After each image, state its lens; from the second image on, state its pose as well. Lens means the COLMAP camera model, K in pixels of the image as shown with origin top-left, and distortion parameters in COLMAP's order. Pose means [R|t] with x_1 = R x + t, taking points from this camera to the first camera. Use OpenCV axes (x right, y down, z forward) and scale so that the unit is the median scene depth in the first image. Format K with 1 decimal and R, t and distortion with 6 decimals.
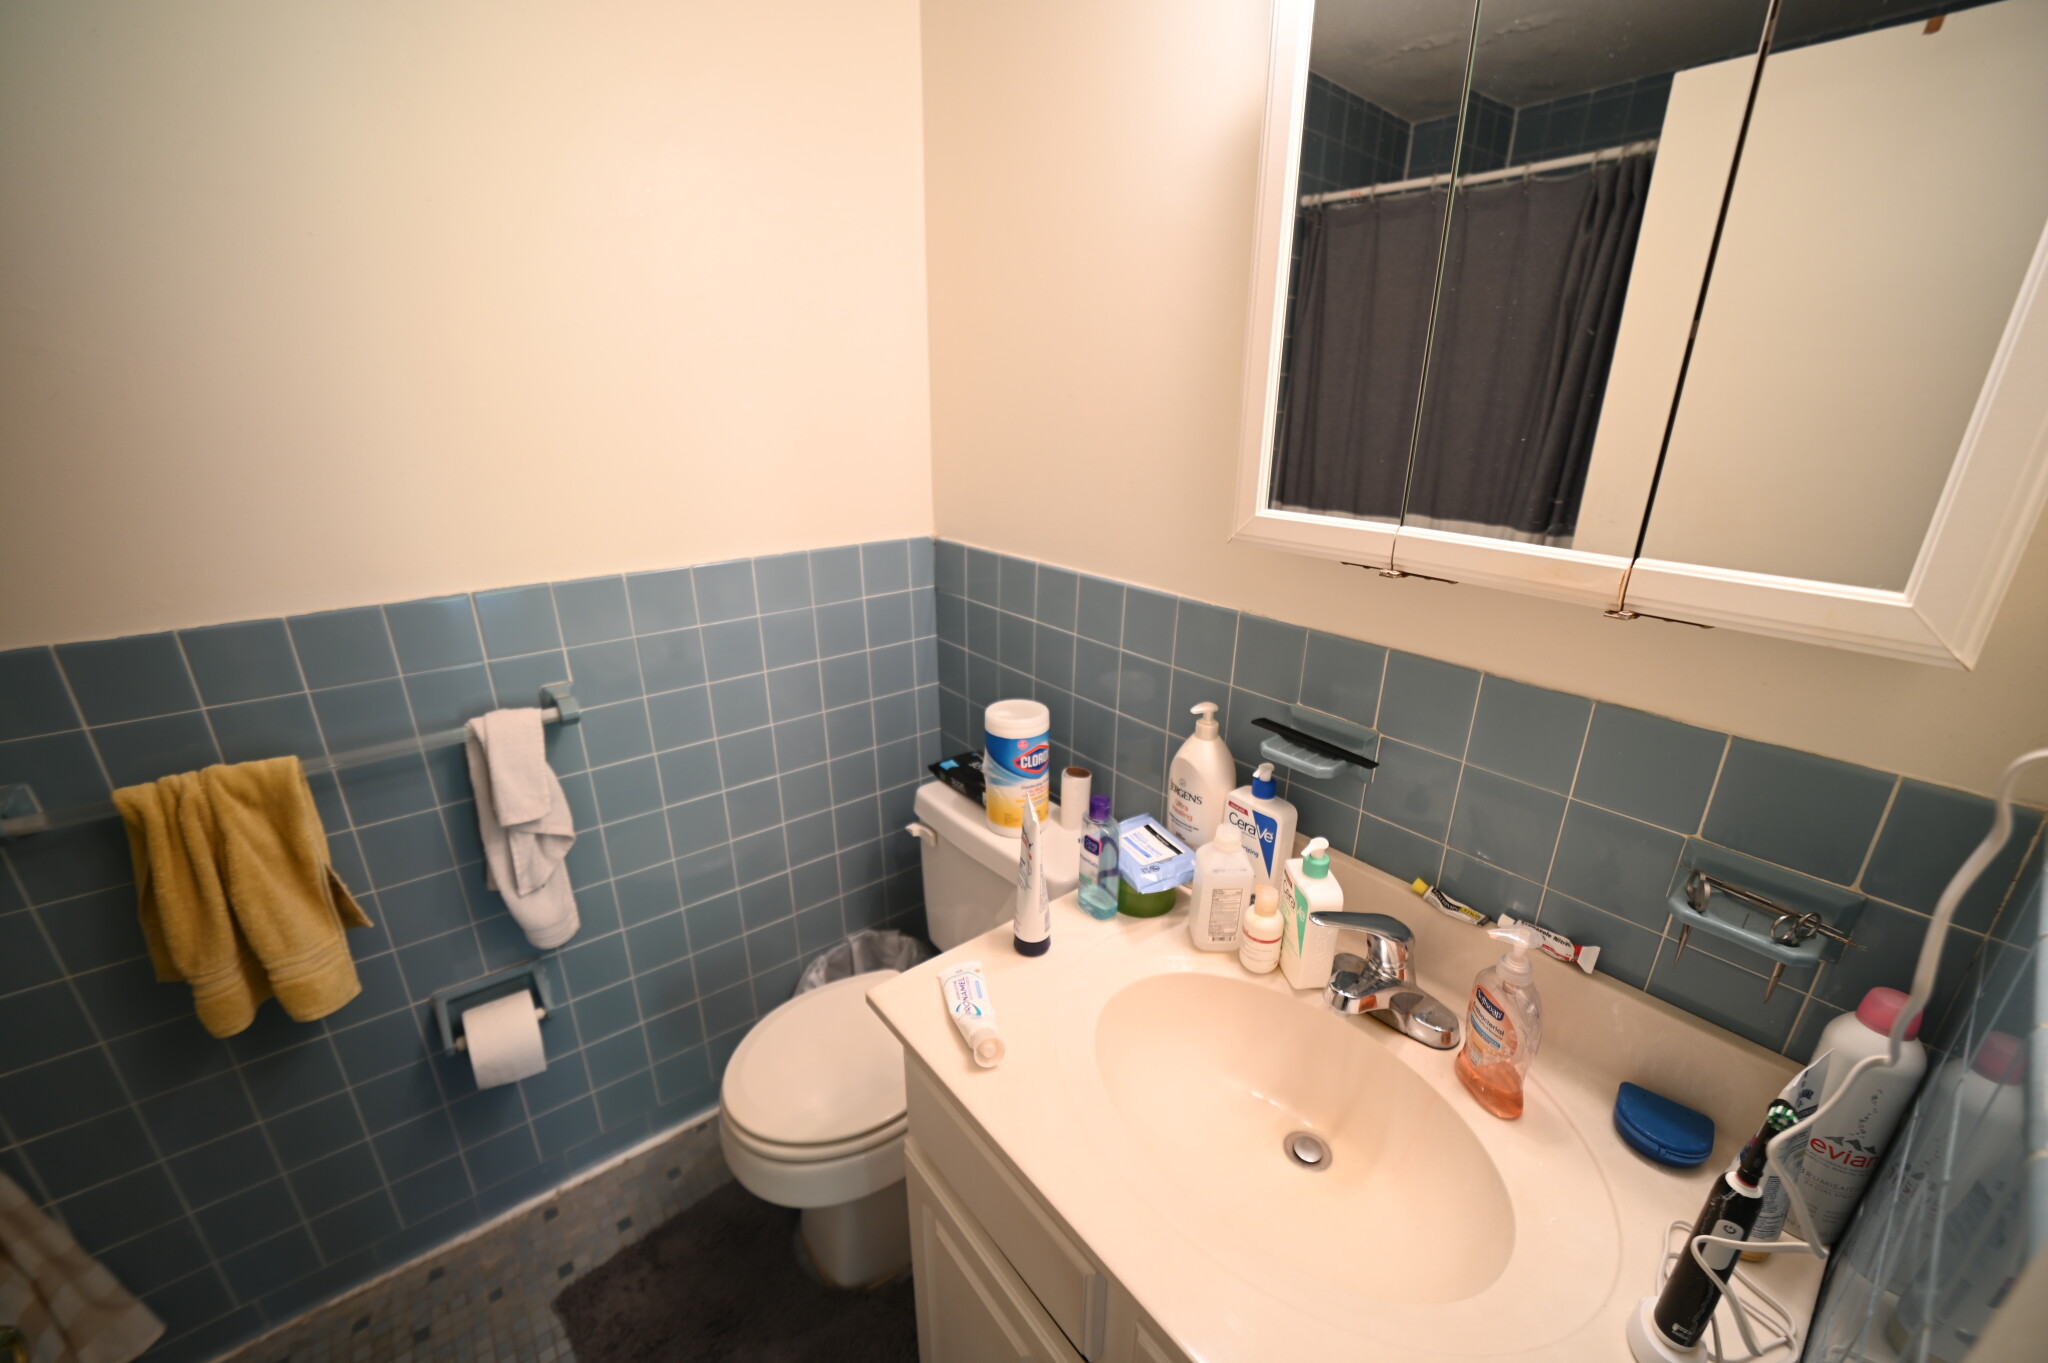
lens RADIAL K [[795.6, 0, 1027.3], [0, 795.6, 683.6], [0, 0, 1]] dist [-0.033234, 0.007572]
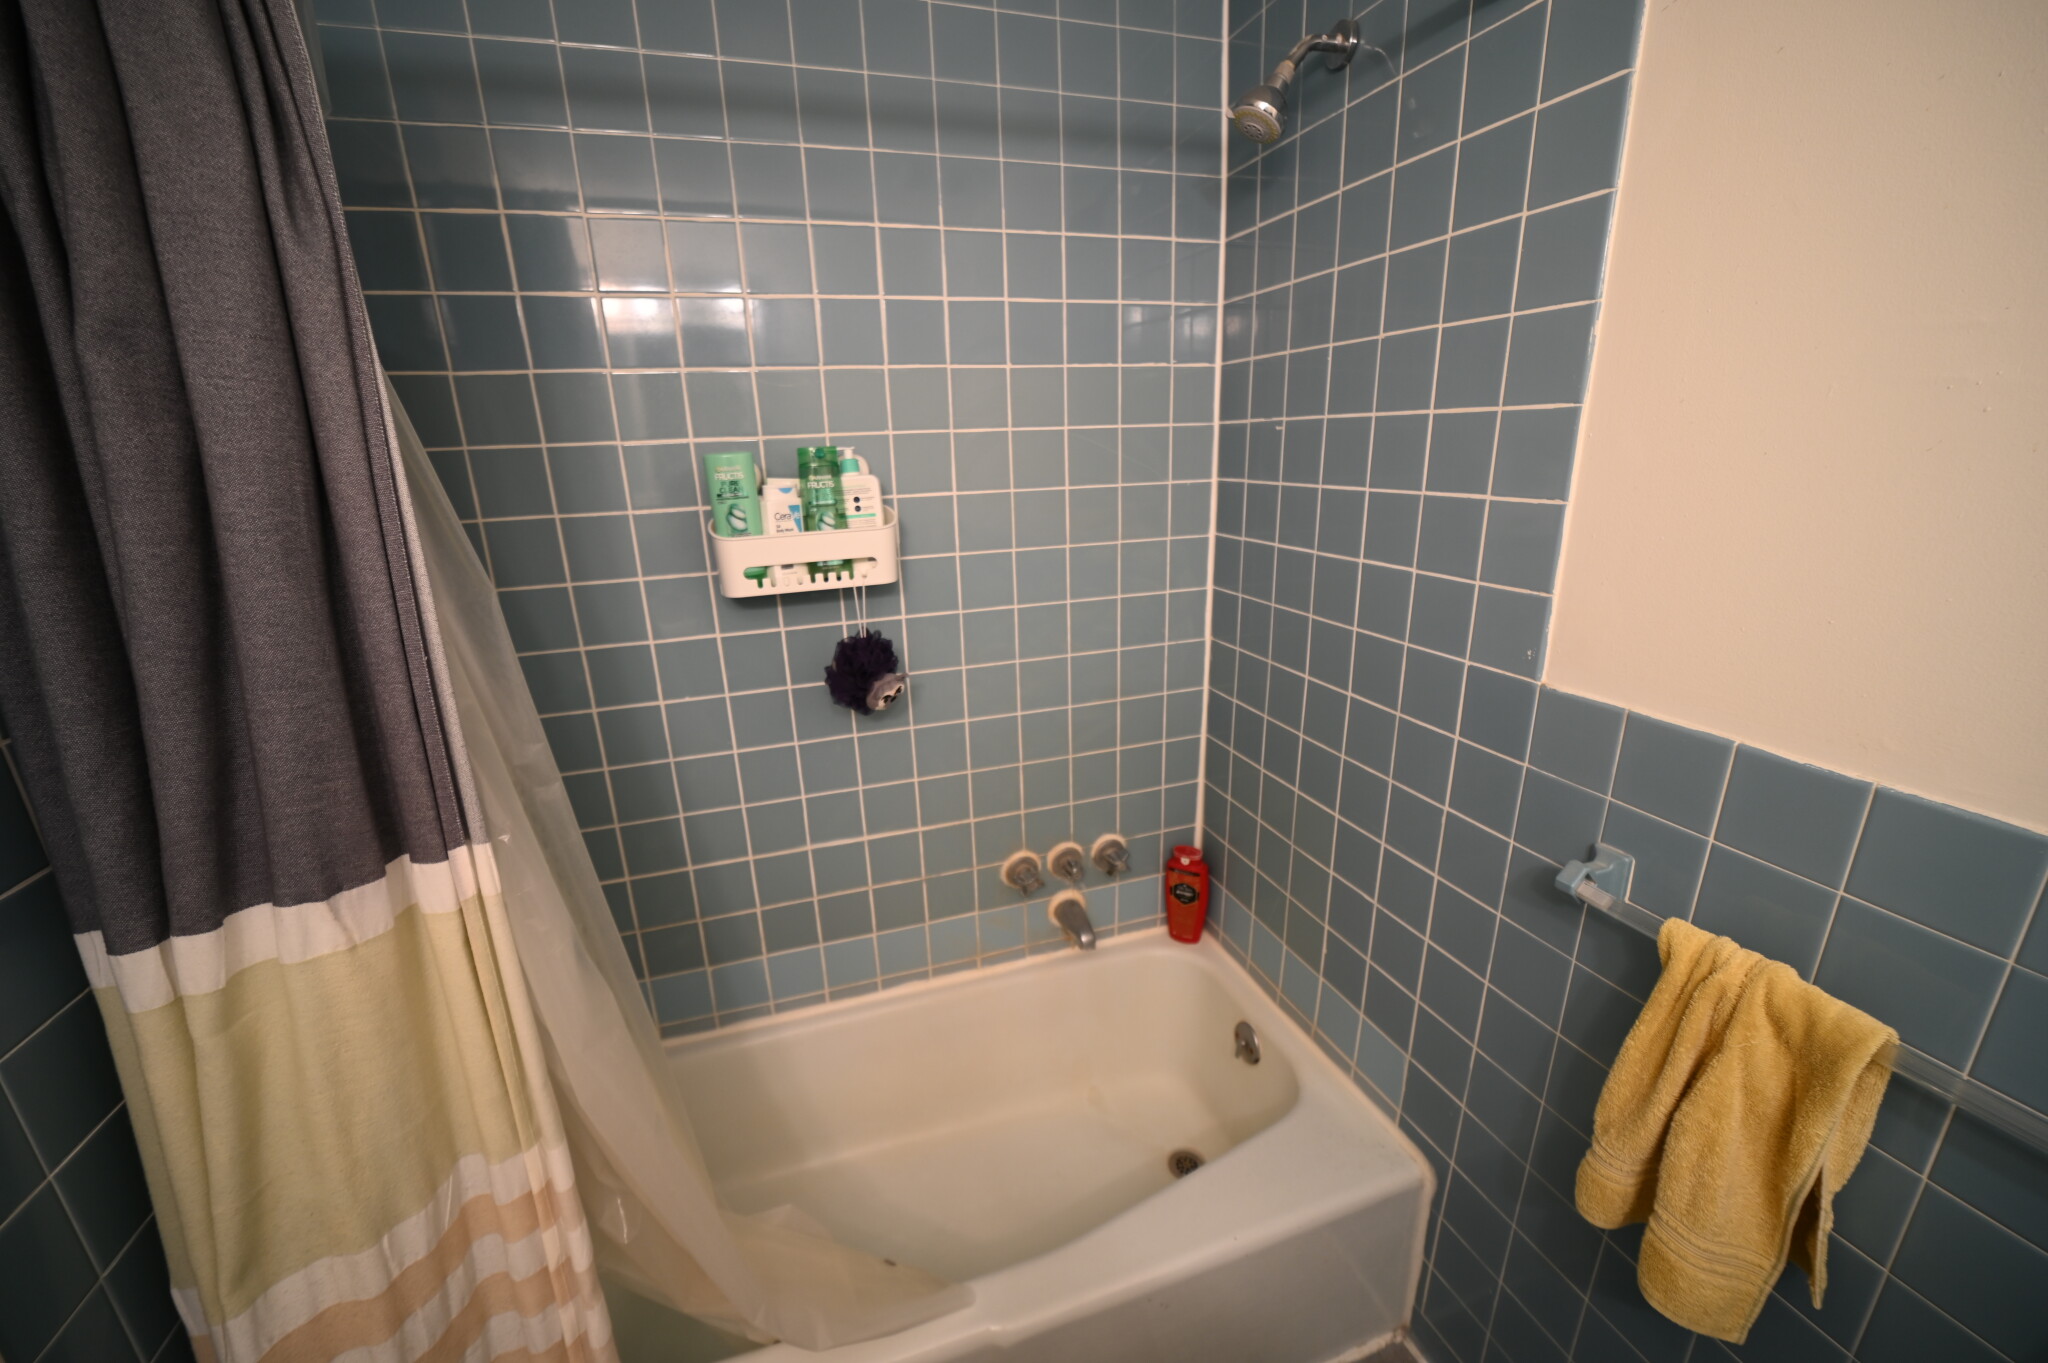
lens RADIAL K [[795.6, 0, 1025.3], [0, 795.6, 682.4], [0, 0, 1]] dist [-0.033234, 0.007572]
pose [[-0.340242, 0.277158, -0.898565, -0.265304], [-0.306104, 0.870884, 0.384526, -0.172493], [0.889120, 0.405887, -0.211473, 0.437224]]
